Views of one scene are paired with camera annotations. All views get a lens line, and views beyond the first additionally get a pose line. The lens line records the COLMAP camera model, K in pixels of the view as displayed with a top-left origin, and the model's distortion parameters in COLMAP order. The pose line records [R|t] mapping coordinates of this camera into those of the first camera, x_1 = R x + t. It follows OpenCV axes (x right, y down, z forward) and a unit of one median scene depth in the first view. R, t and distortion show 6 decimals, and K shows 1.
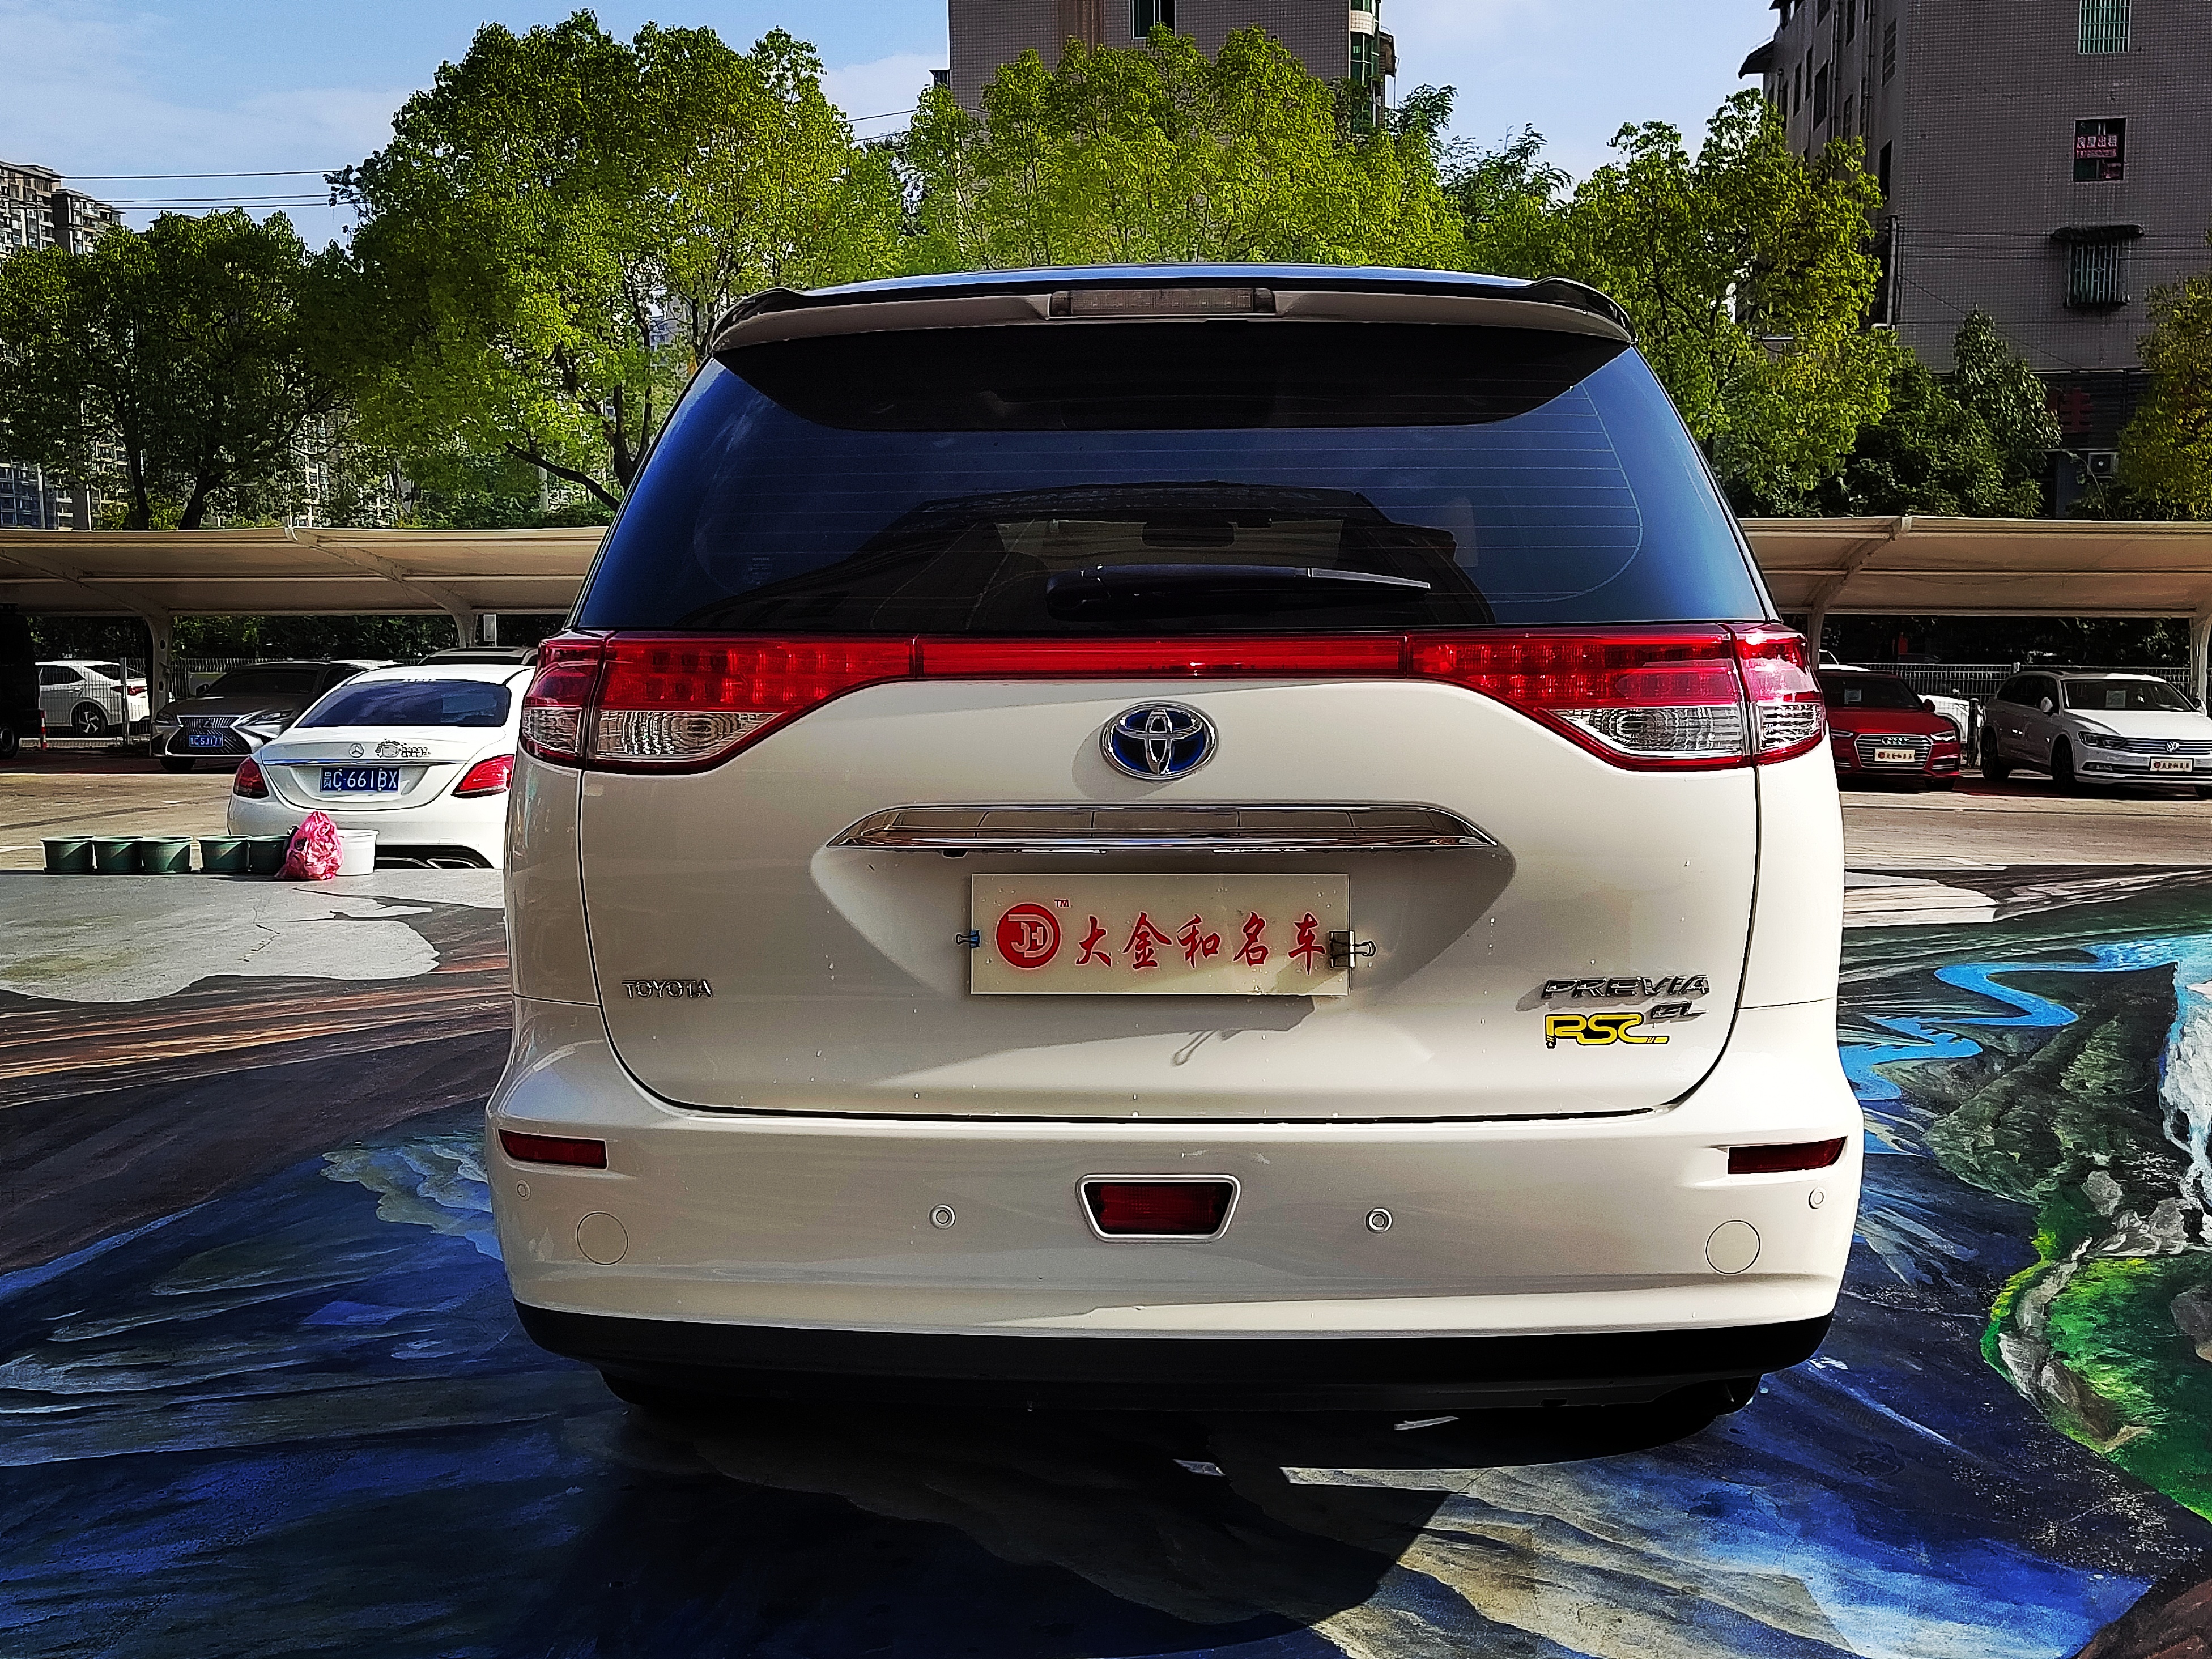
lens RADIAL K [[2164.8, 0, 1098.6], [0, 2164.8, 833.1], [0, 0, 1]] dist [0.105783, -0.177042]
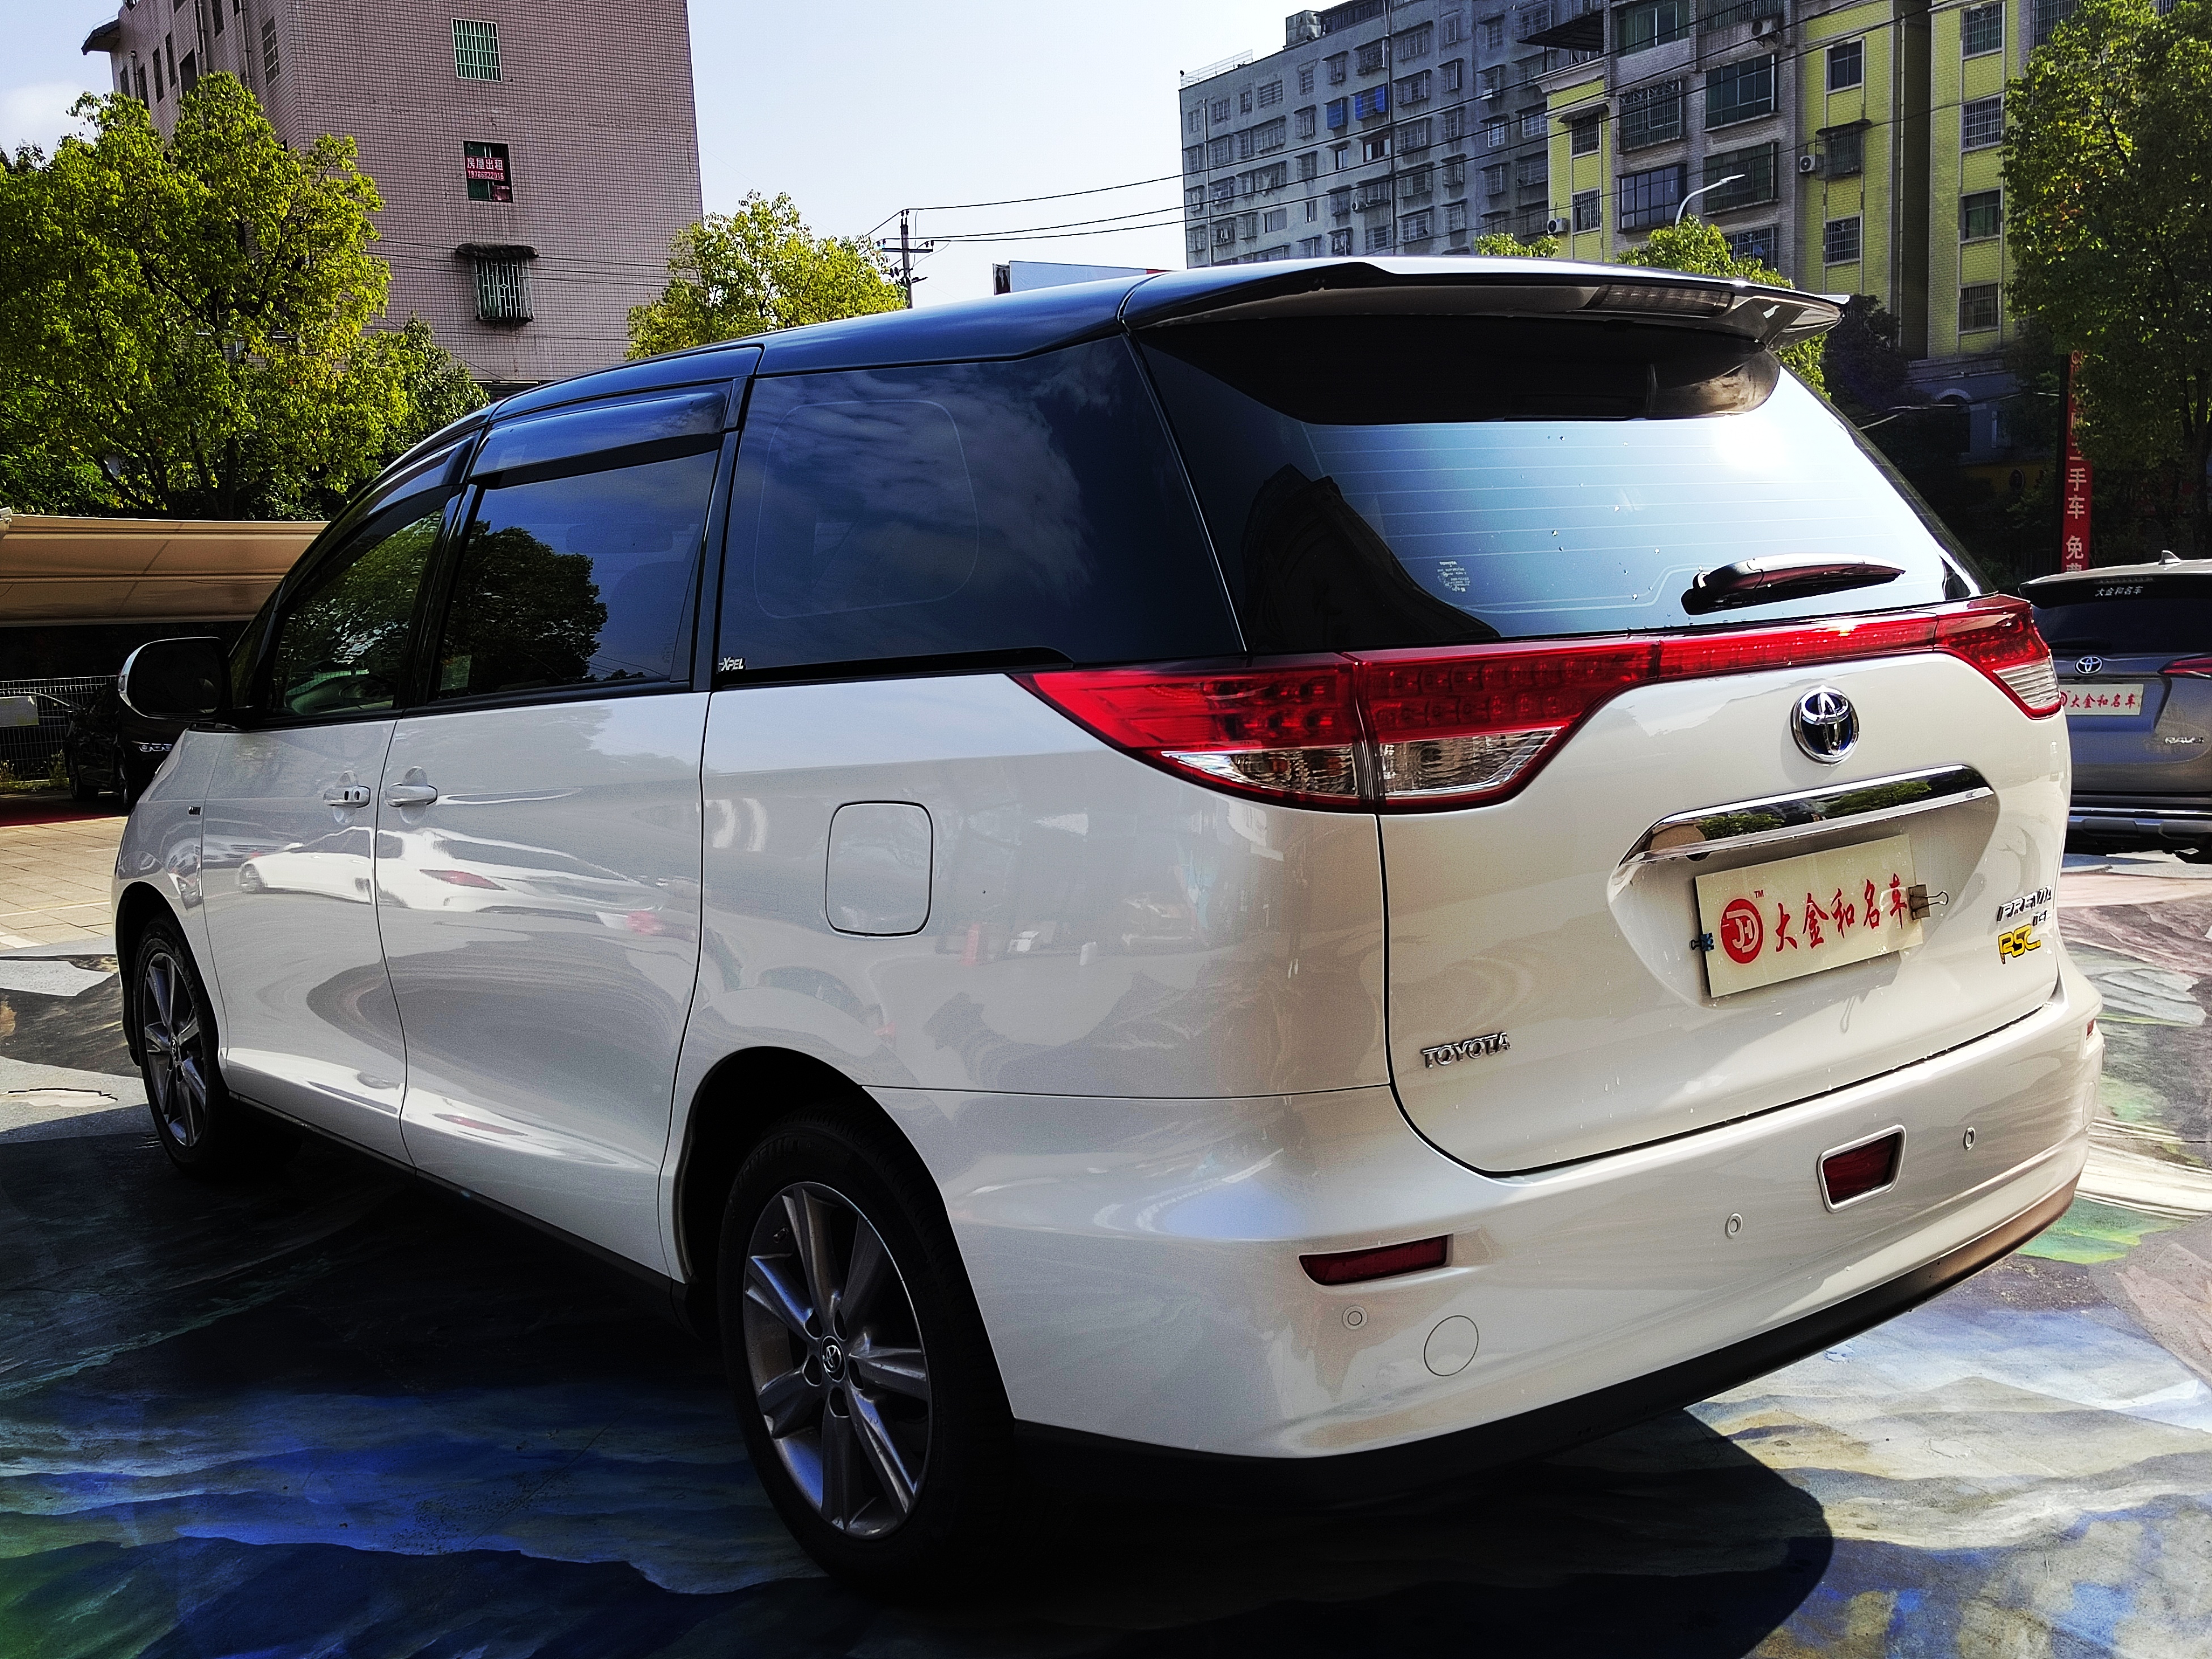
lens RADIAL K [[2164.8, 0, 1098.6], [0, 2164.8, 833.1], [0, 0, 1]] dist [0.105783, -0.177042]
pose [[0.734103, -0.107814, 0.670425, -0.864490], [0.108875, 0.993230, 0.040510, -0.065935], [-0.670253, 0.043254, 0.740871, 0.429058]]
